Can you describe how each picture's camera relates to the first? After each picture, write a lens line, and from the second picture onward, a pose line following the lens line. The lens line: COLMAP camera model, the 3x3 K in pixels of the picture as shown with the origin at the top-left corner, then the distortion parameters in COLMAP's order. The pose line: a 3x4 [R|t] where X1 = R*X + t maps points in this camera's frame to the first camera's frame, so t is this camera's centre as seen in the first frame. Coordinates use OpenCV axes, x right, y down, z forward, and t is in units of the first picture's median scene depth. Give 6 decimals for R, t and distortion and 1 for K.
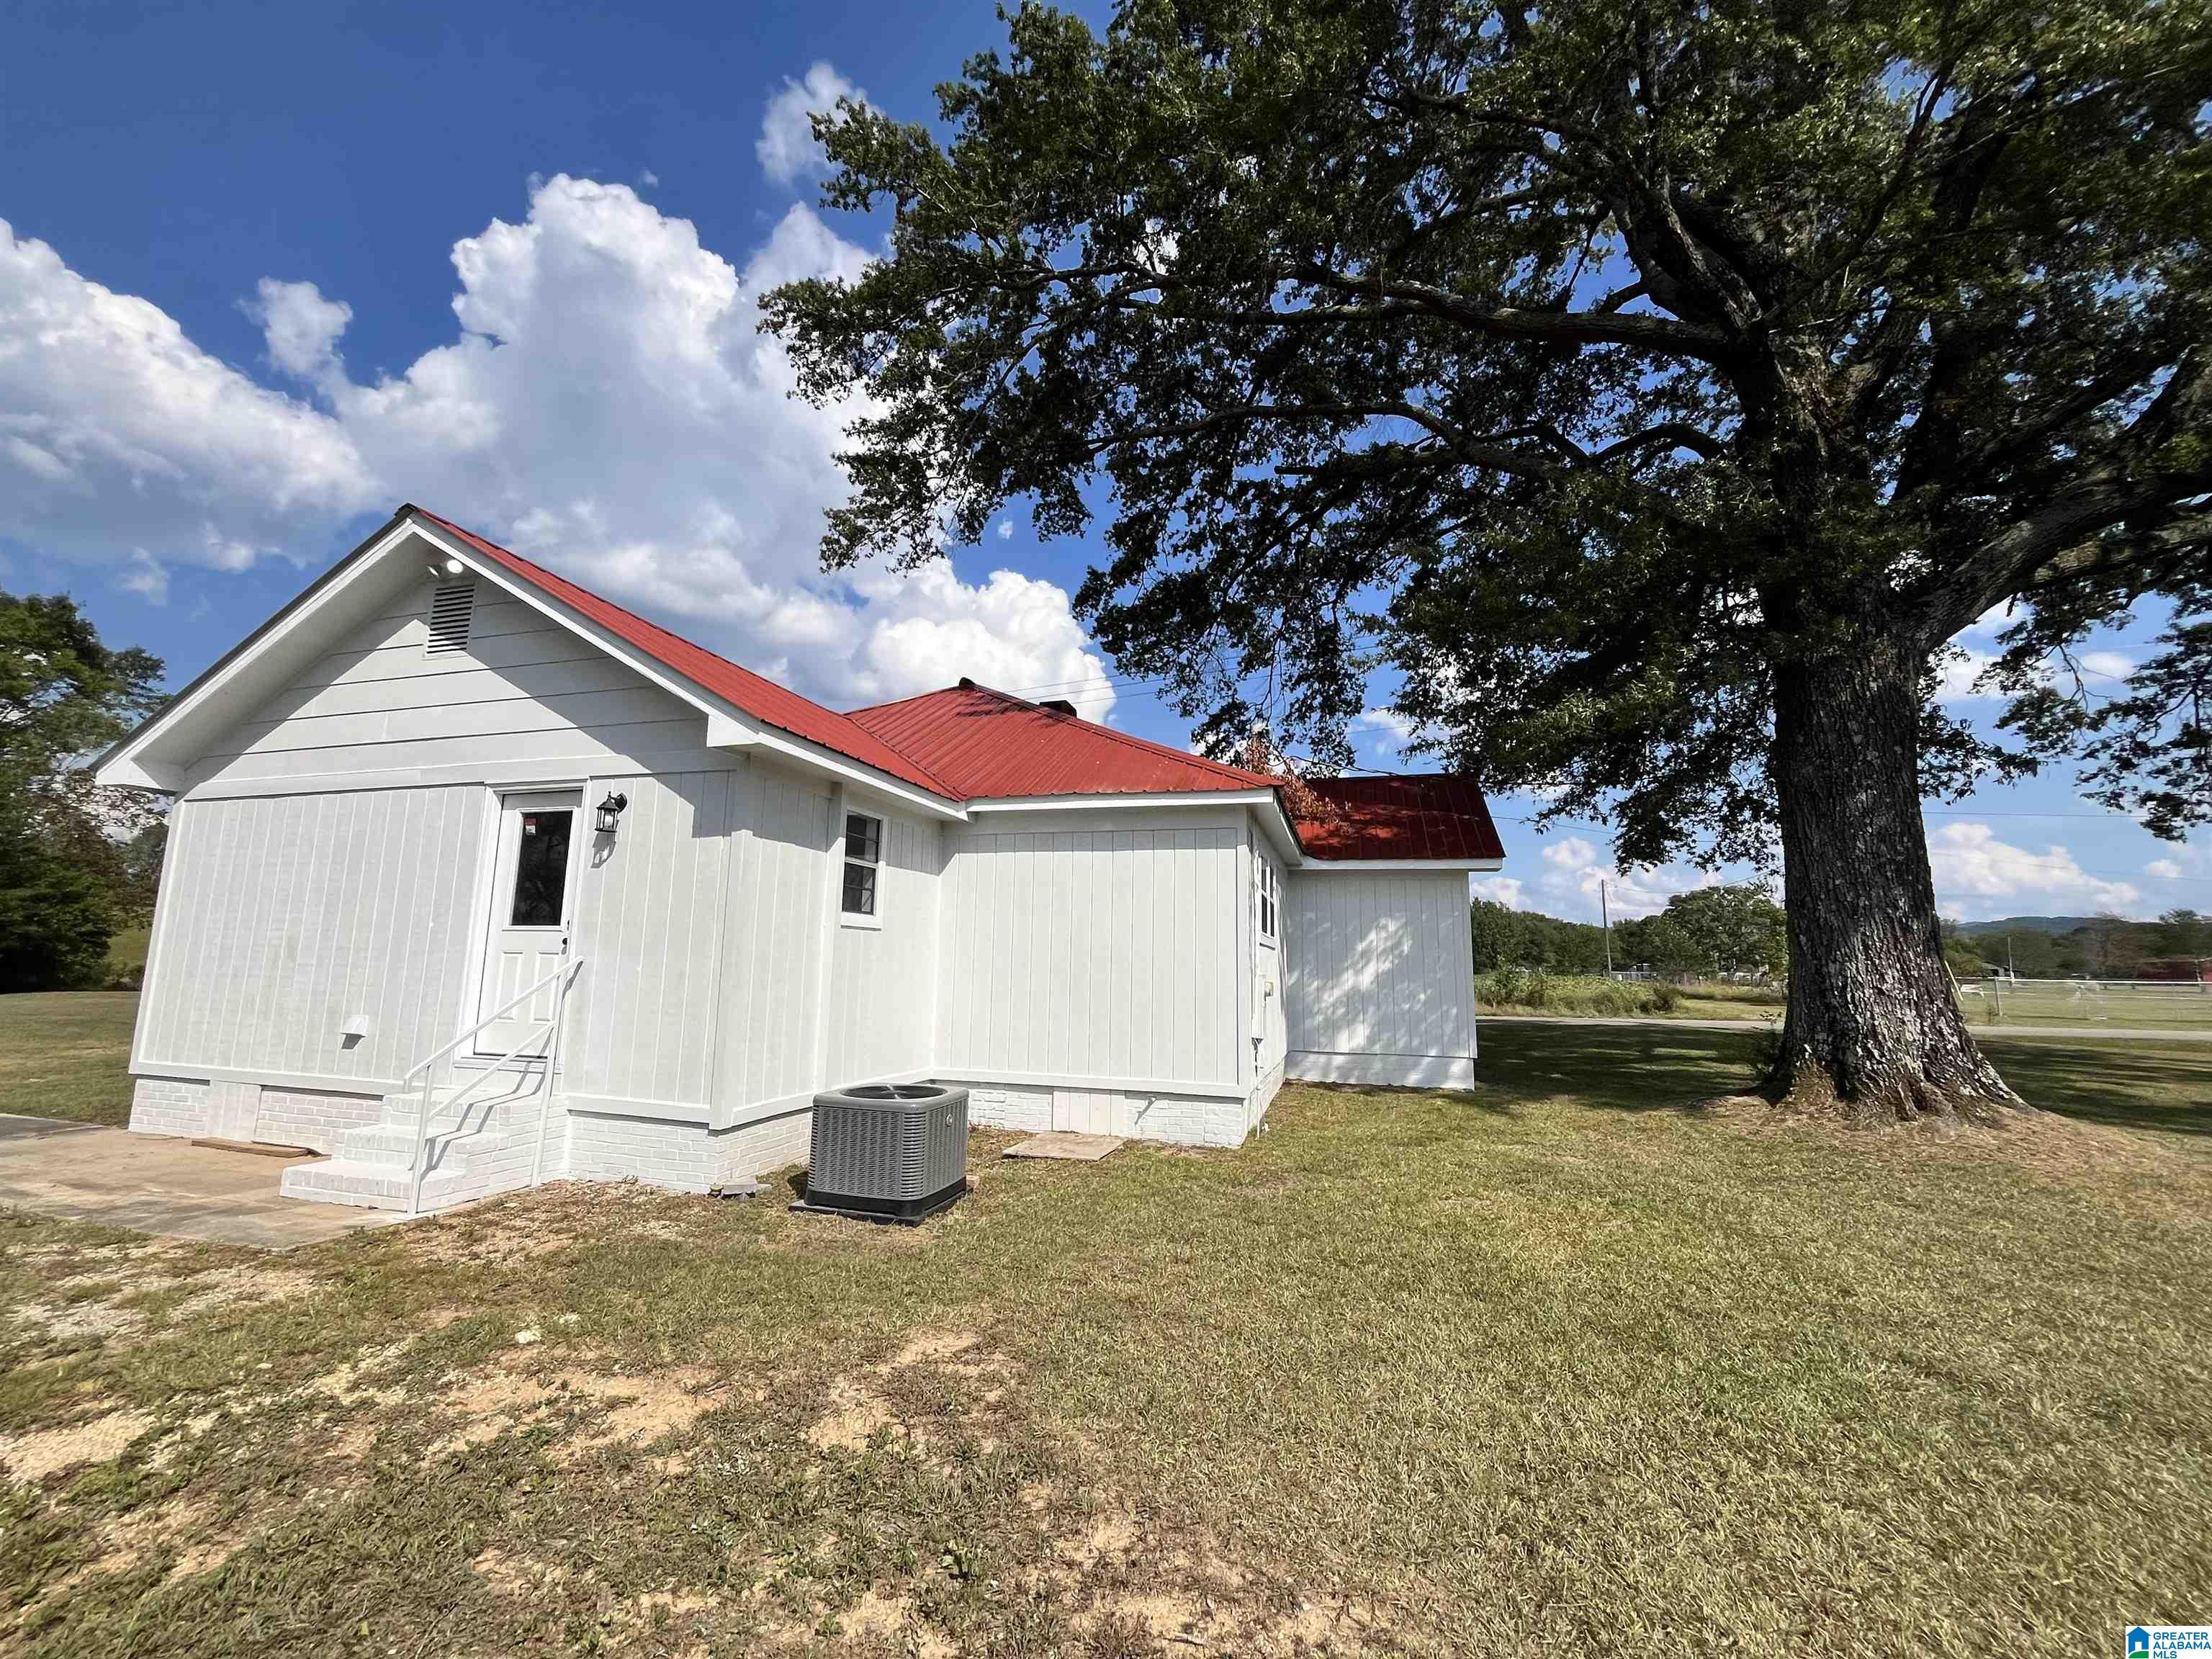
lens RADIAL K [[894.1, 0, 1090.5], [0, 894.1, 830.6], [0, 0, 1]] dist [0.000995, 0.000528]
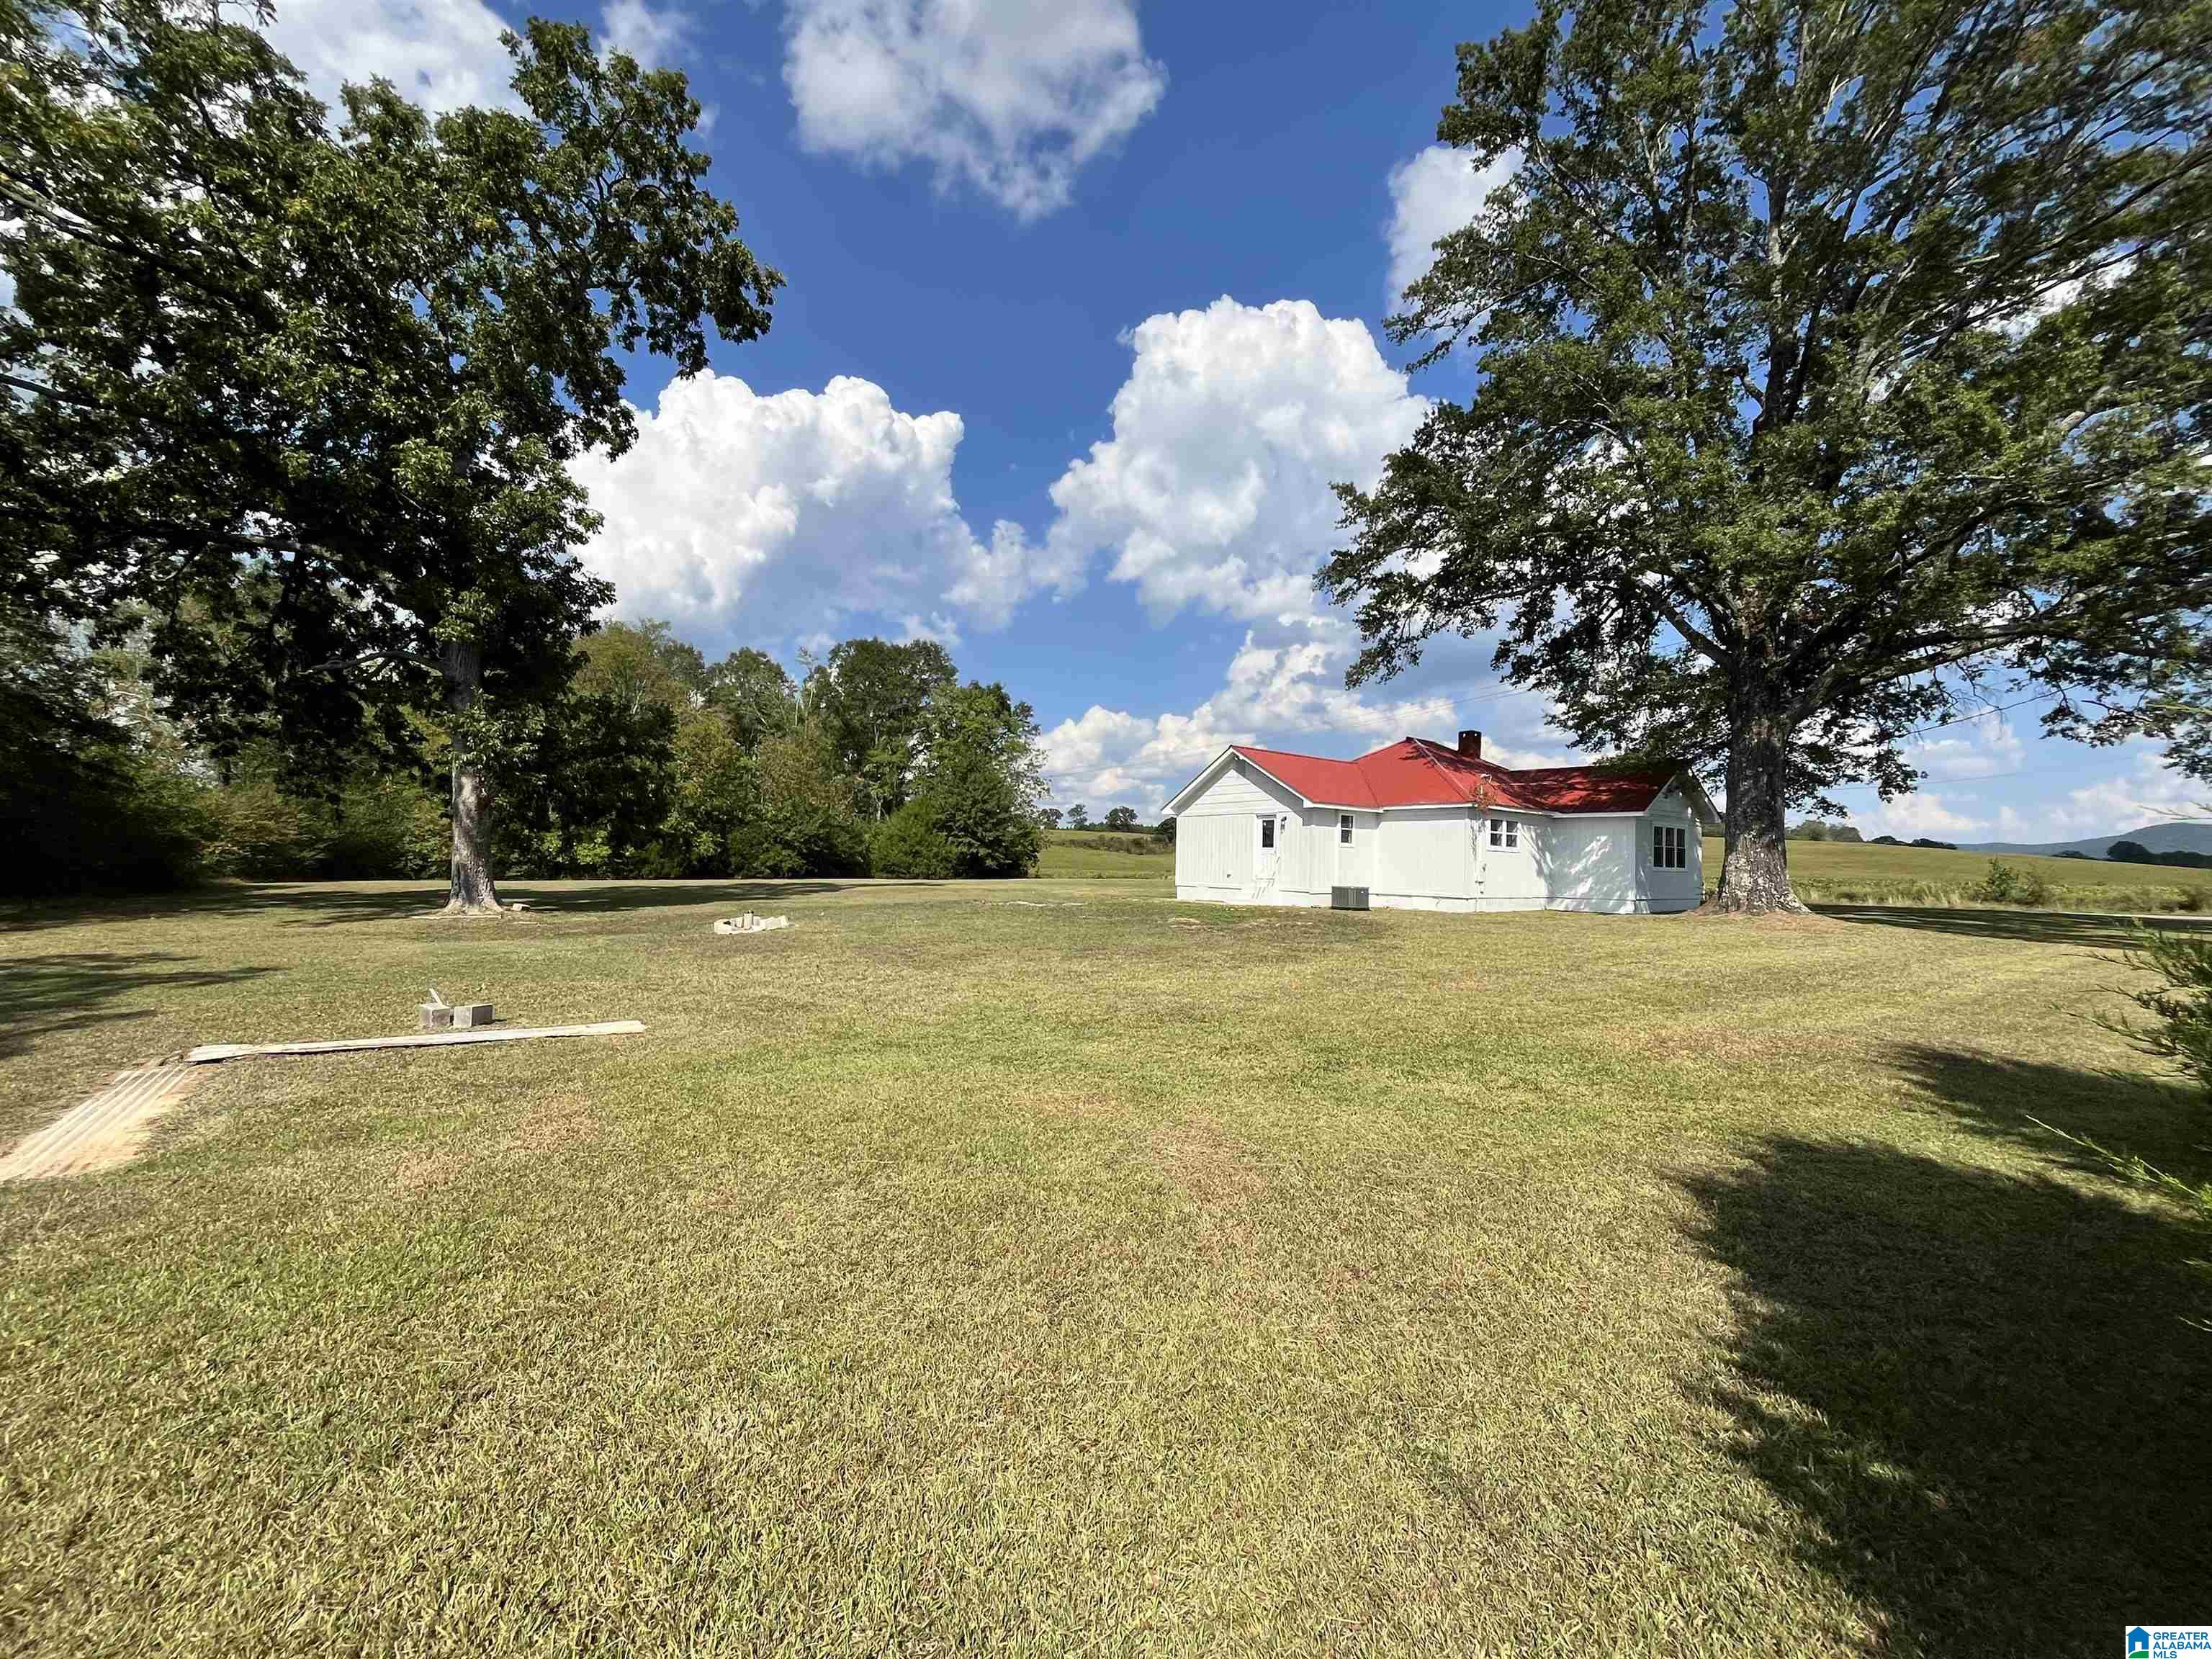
lens RADIAL K [[894.1, 0, 1090.5], [0, 894.1, 830.6], [0, 0, 1]] dist [0.000995, 0.000528]
pose [[0.795839, -0.021846, -0.605114, 1.159310], [0.080852, 0.994234, 0.070442, -0.310401], [0.600086, -0.104986, 0.793016, -2.599225]]
